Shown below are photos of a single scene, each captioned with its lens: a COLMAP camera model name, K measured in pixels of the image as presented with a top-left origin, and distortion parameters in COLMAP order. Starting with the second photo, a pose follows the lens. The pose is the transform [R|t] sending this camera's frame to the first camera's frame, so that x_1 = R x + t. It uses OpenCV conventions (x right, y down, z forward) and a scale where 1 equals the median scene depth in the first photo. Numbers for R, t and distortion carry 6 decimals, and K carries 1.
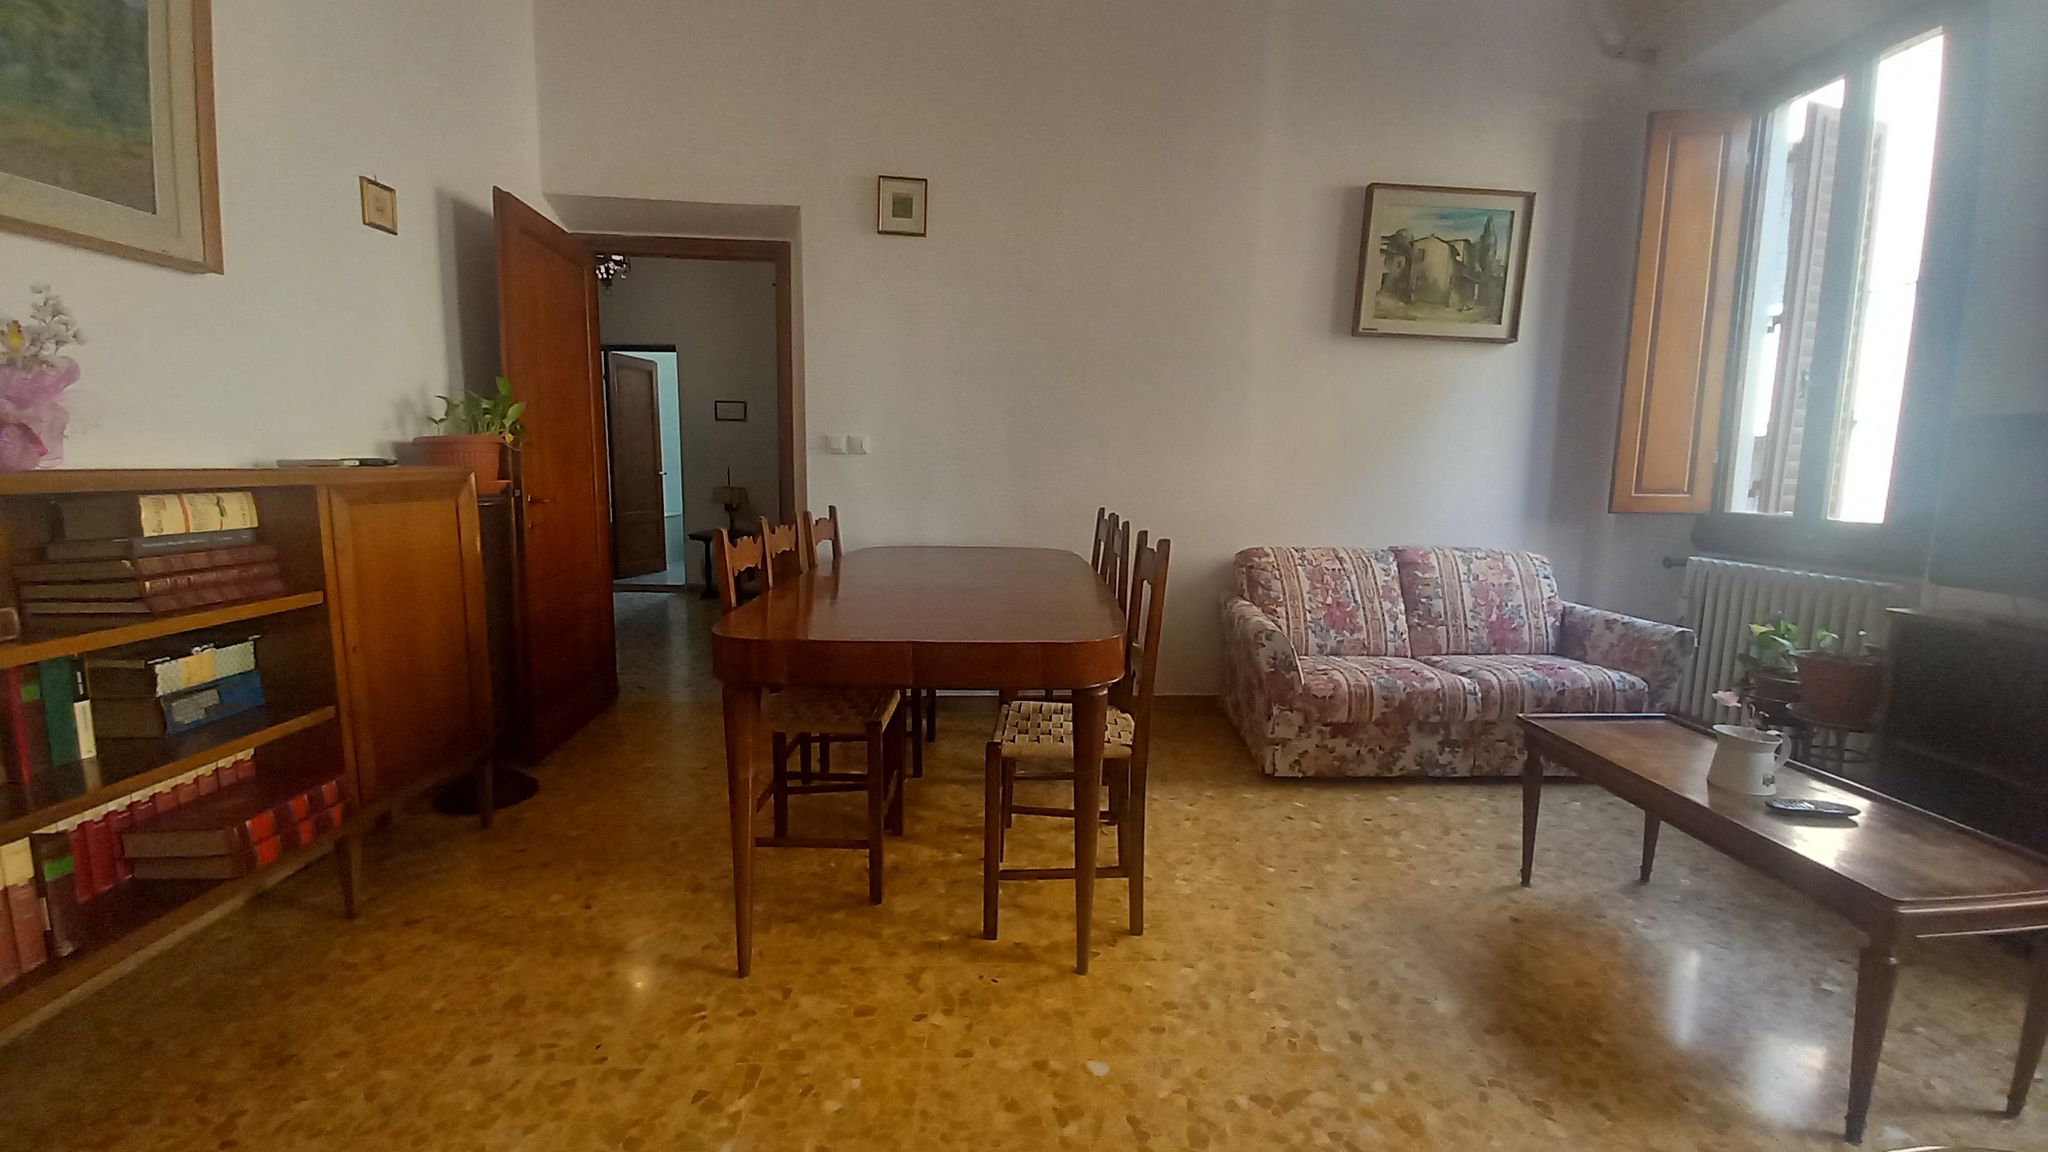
lens RADIAL K [[816.8, 0, 1020.0], [0, 816.8, 572.2], [0, 0, 1]] dist [-0.000790, -0.000049]
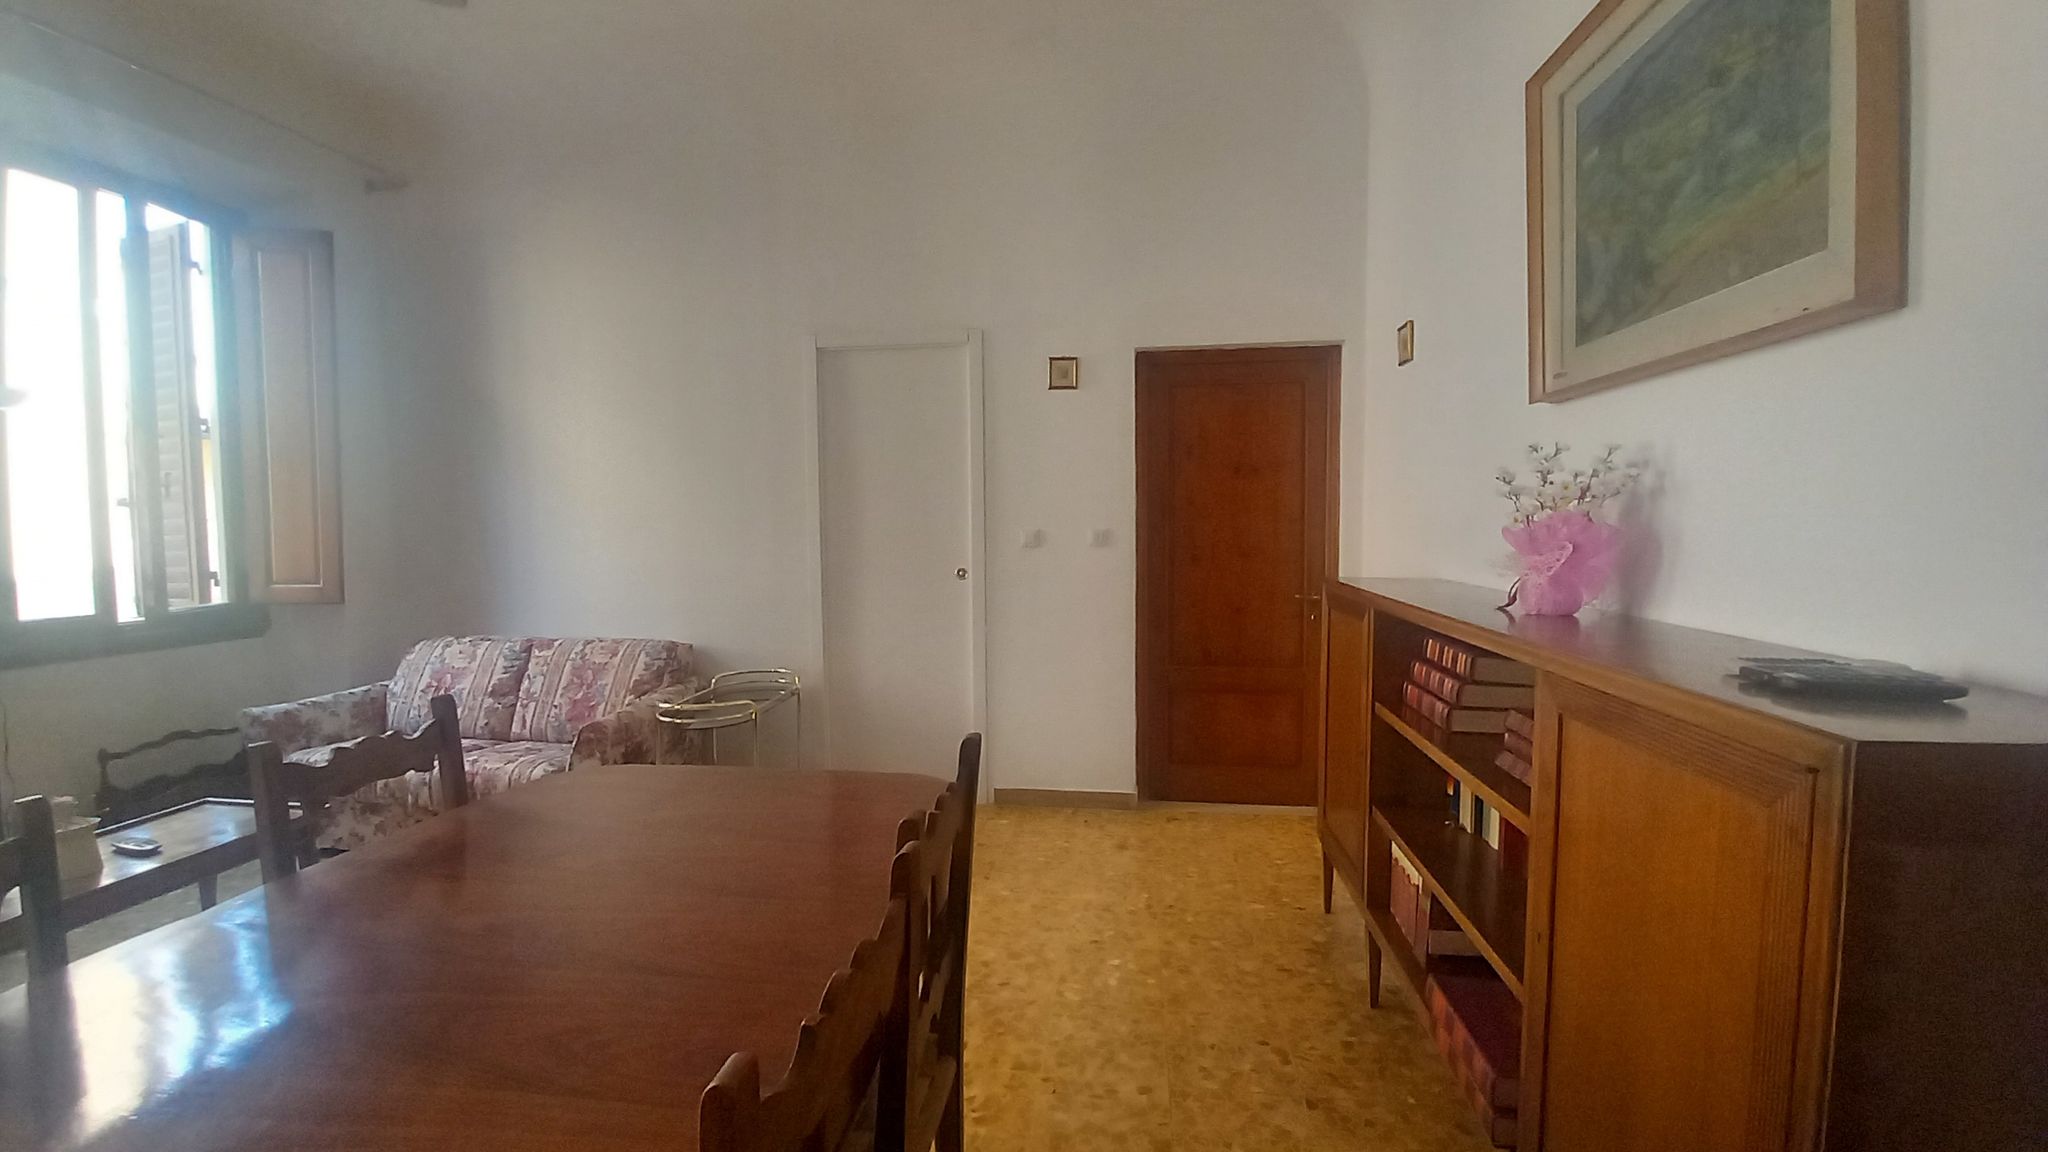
lens RADIAL K [[816.8, 0, 1026.6], [0, 816.8, 567.4], [0, 0, 1]] dist [-0.000790, -0.000049]
pose [[-0.986404, -0.016133, 0.163544, -0.633052], [0.014919, 0.982269, 0.186880, -0.361513], [-0.163659, 0.186779, -0.968674, 1.927310]]
